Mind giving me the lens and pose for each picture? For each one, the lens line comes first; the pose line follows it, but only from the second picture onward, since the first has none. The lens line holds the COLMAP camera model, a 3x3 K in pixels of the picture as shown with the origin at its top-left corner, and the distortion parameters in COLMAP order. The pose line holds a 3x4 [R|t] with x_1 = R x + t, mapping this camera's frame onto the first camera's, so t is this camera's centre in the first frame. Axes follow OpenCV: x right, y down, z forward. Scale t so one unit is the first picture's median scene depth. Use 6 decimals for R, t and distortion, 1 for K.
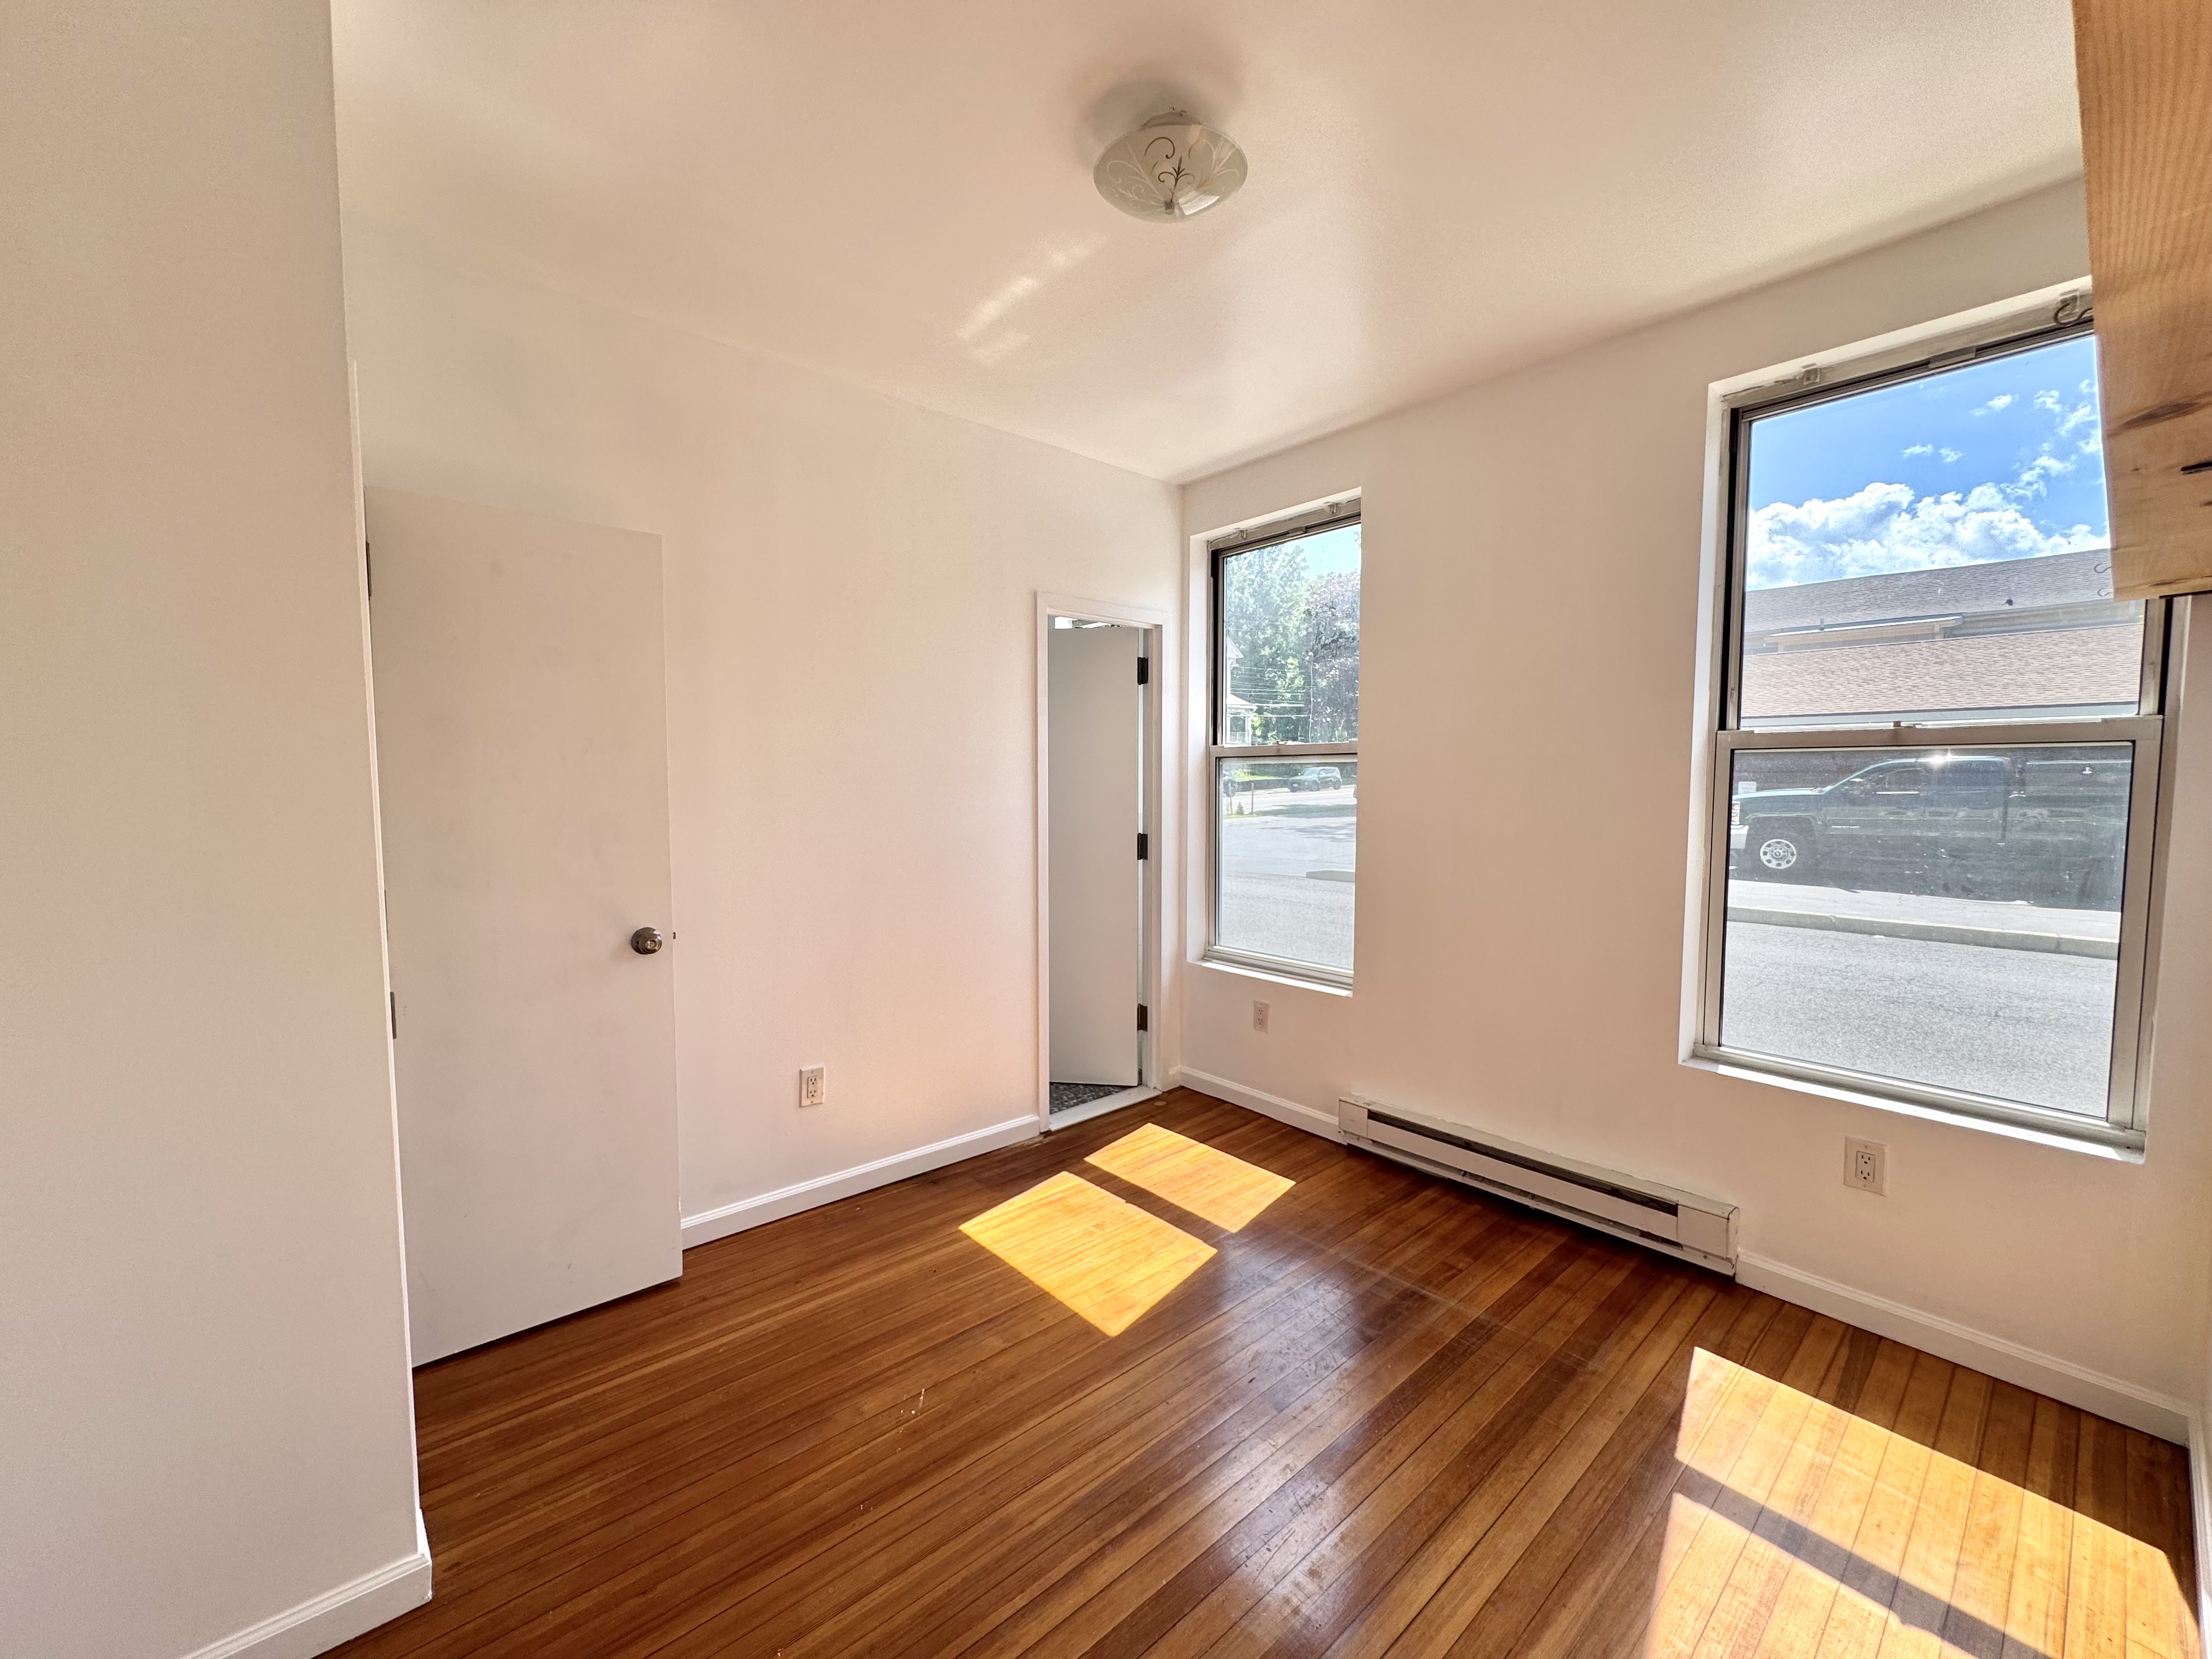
lens RADIAL K [[883.2, 0, 1106.7], [0, 883.2, 827.9], [0, 0, 1]] dist [-0.002364, 0.000321]
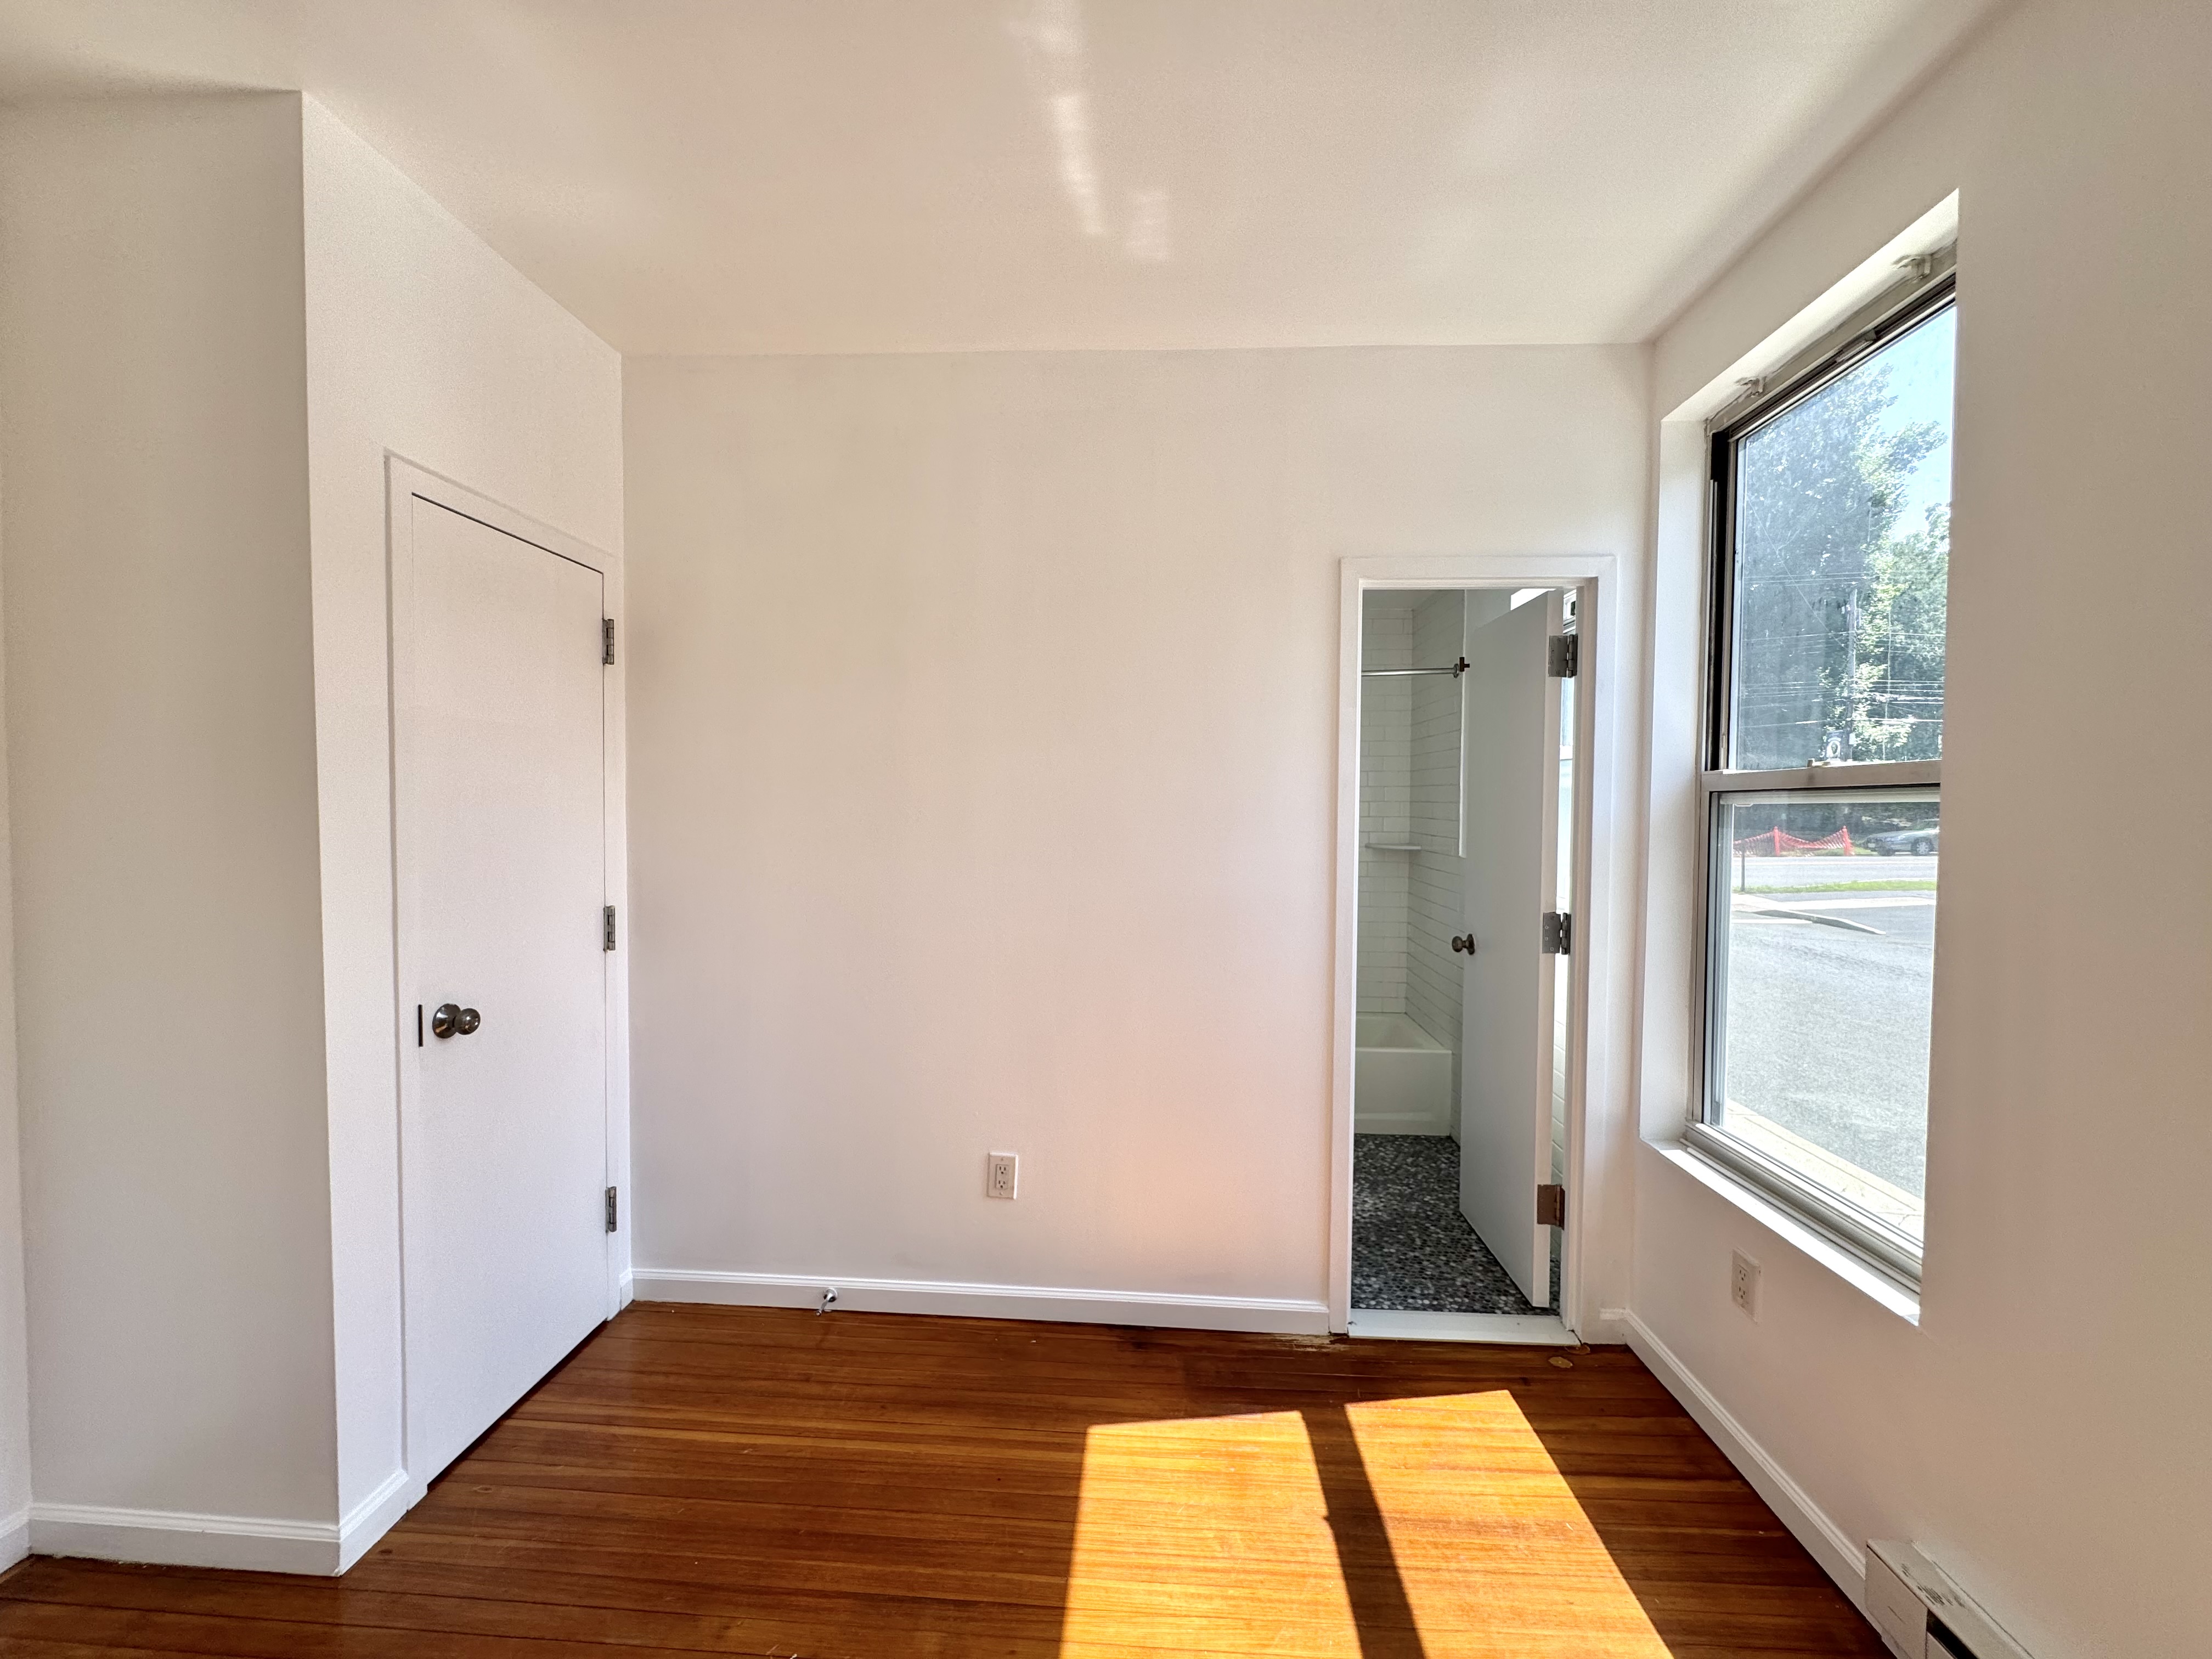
lens RADIAL K [[883.2, 0, 1106.7], [0, 883.2, 827.9], [0, 0, 1]] dist [-0.002364, 0.000321]
pose [[0.713056, 0.025144, -0.700656, 0.297383], [-0.050701, 0.998589, -0.015763, -0.033835], [0.699271, 0.046764, 0.713325, 0.391422]]
